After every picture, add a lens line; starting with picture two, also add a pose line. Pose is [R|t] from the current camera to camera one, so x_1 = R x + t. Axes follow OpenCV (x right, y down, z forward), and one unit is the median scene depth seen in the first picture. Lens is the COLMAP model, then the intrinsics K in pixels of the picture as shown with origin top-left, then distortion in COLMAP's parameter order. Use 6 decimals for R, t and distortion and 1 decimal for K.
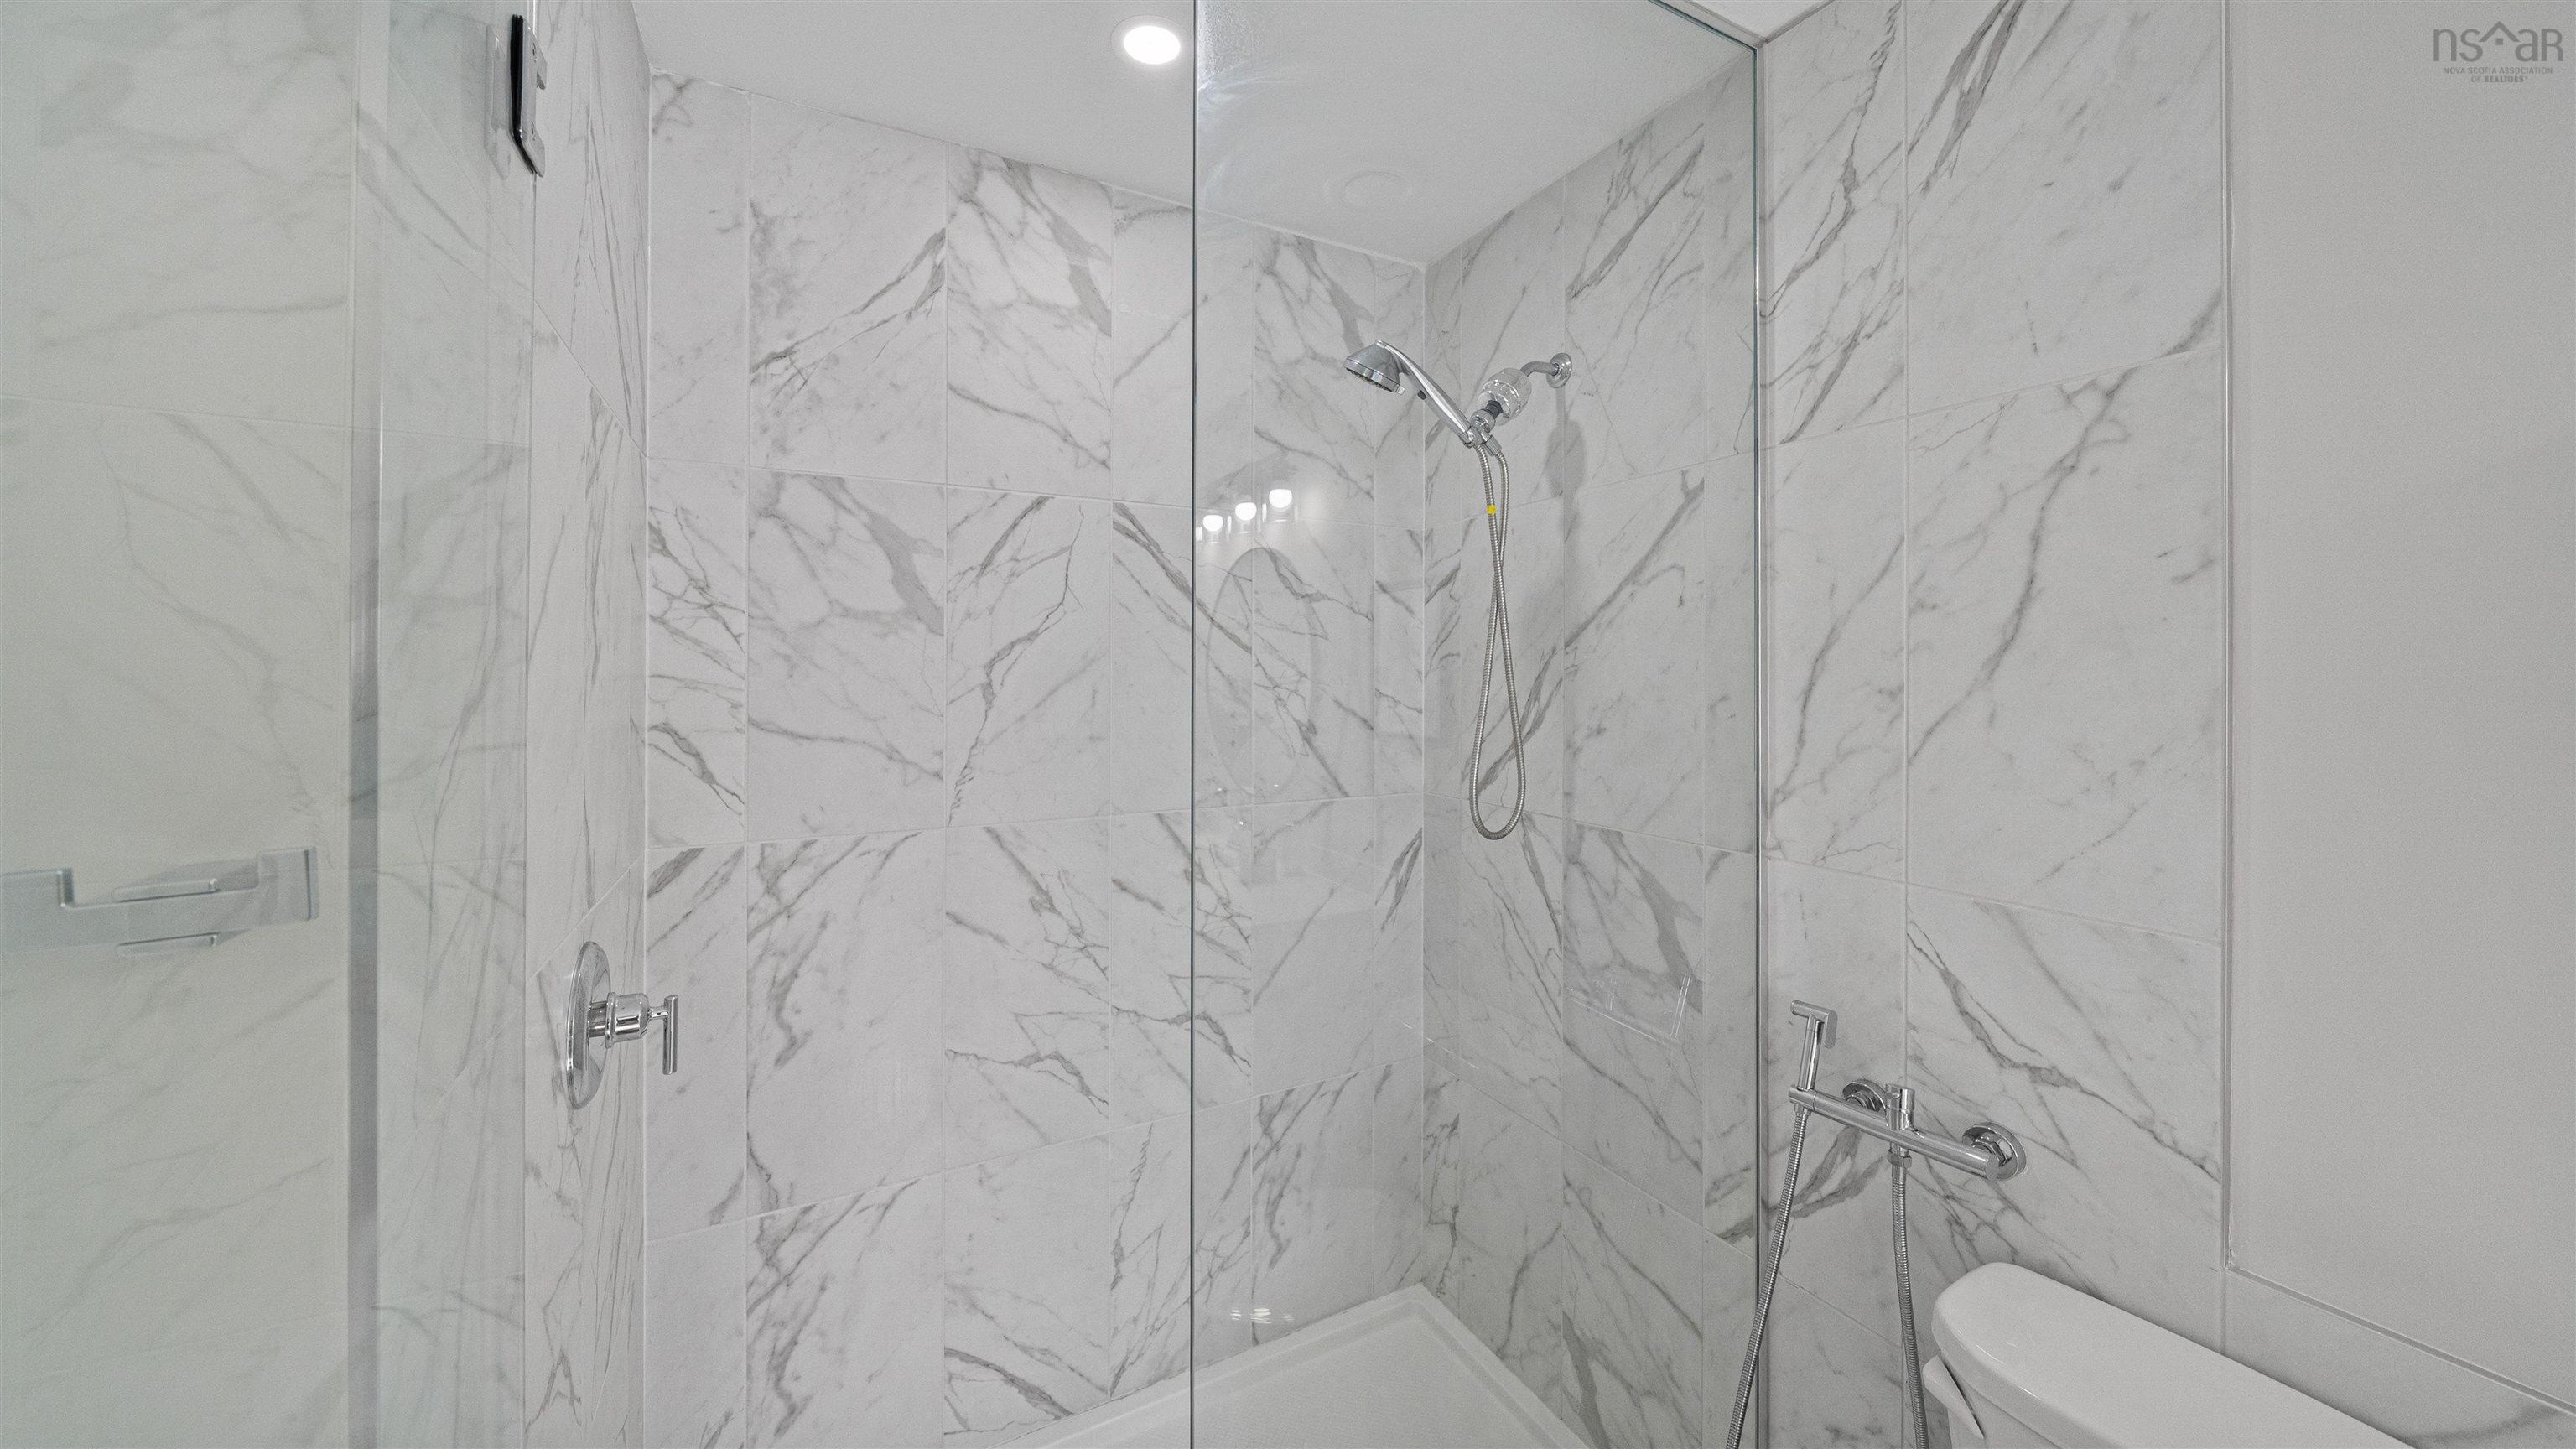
lens RADIAL K [[896.8, 0, 1281.4], [0, 896.8, 668.3], [0, 0, 1]] dist [-0.005760, 0.000079]
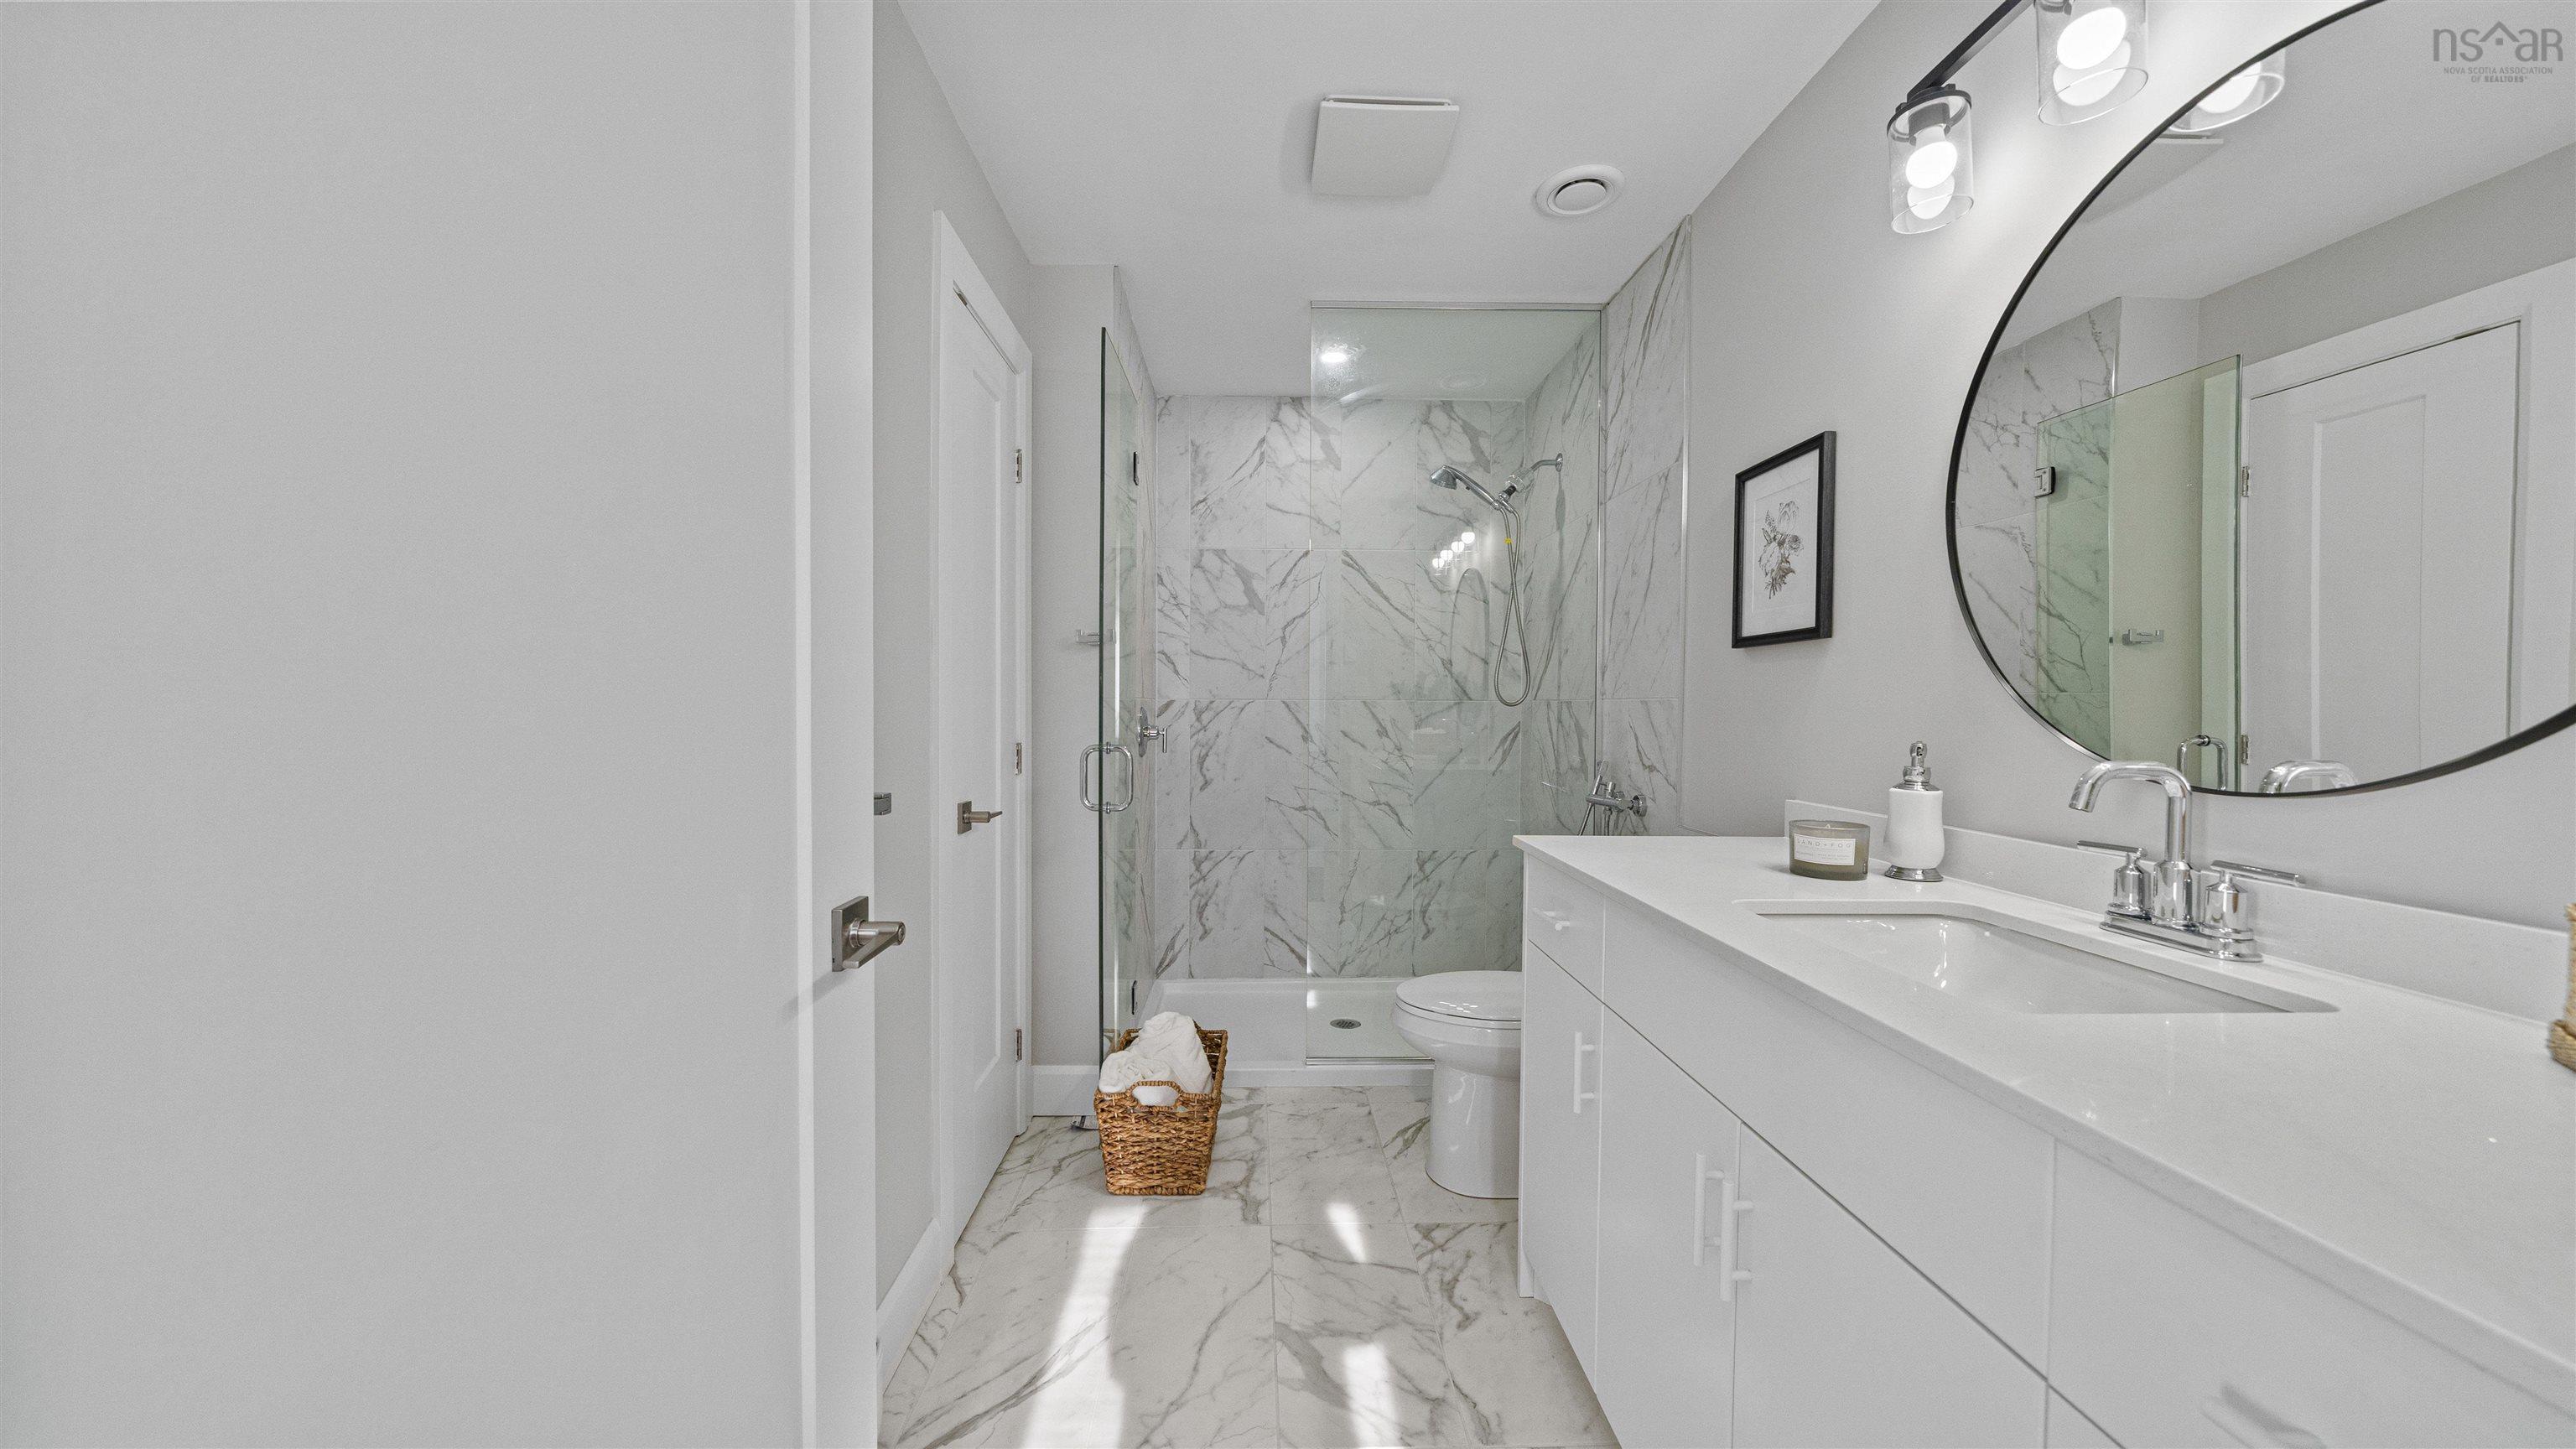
lens RADIAL K [[896.8, 0, 1287.1], [0, 896.8, 715.9], [0, 0, 1]] dist [-0.005760, 0.000079]
pose [[0.898185, 0.007038, -0.439562, 0.676035], [-0.001184, 0.999907, 0.013591, 0.188123], [0.439617, -0.011687, 0.898109, -1.022591]]
